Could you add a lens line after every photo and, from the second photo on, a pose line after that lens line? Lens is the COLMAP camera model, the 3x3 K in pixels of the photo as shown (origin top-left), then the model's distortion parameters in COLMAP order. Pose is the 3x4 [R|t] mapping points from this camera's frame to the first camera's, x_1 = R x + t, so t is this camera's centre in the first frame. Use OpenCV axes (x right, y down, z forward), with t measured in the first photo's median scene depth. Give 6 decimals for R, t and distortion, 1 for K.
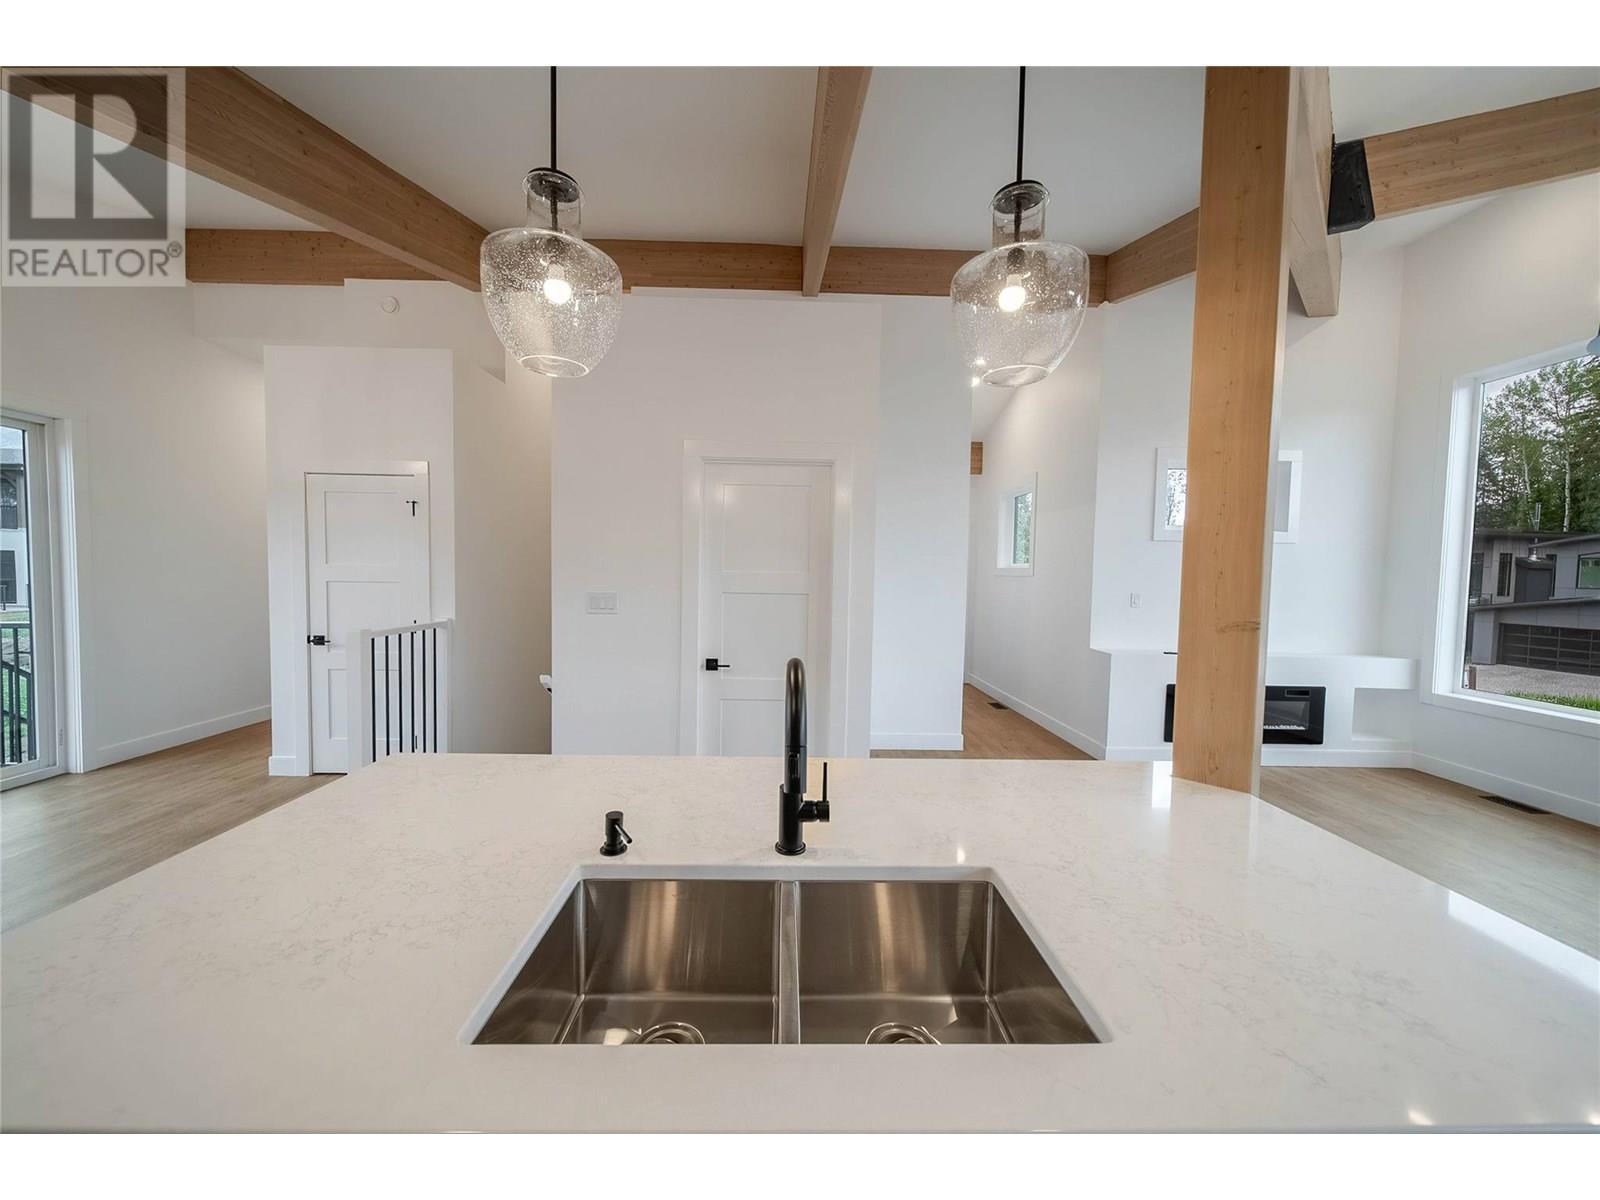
lens RADIAL K [[574.2, 0, 795.7], [0, 574.2, 598.4], [0, 0, 1]] dist [0.001894, 0.000243]
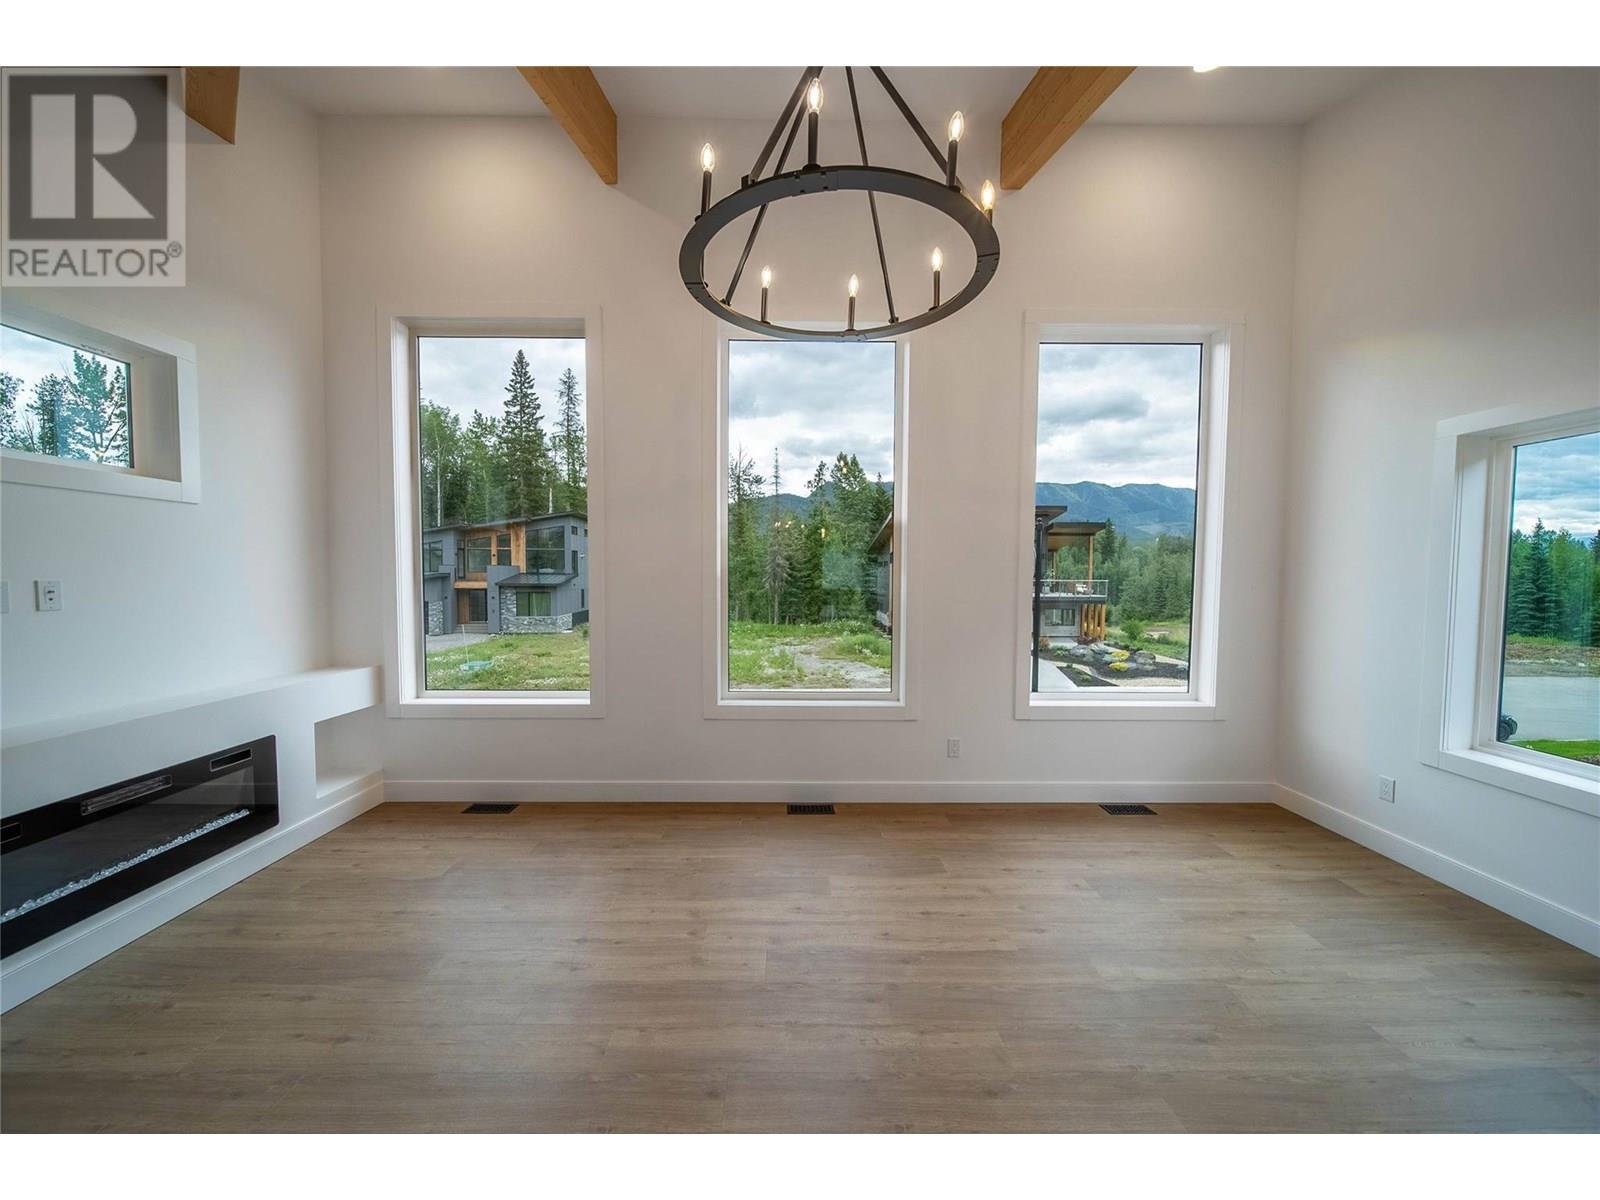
lens RADIAL K [[573.8, 0, 802.6], [0, 573.8, 594.2], [0, 0, 1]] dist [0.005095, -0.001127]
pose [[0.014305, -0.056812, 0.998282, 0.300328], [0.042583, 0.997513, 0.056158, -0.012482], [-0.998991, 0.041706, 0.016689, 0.397093]]
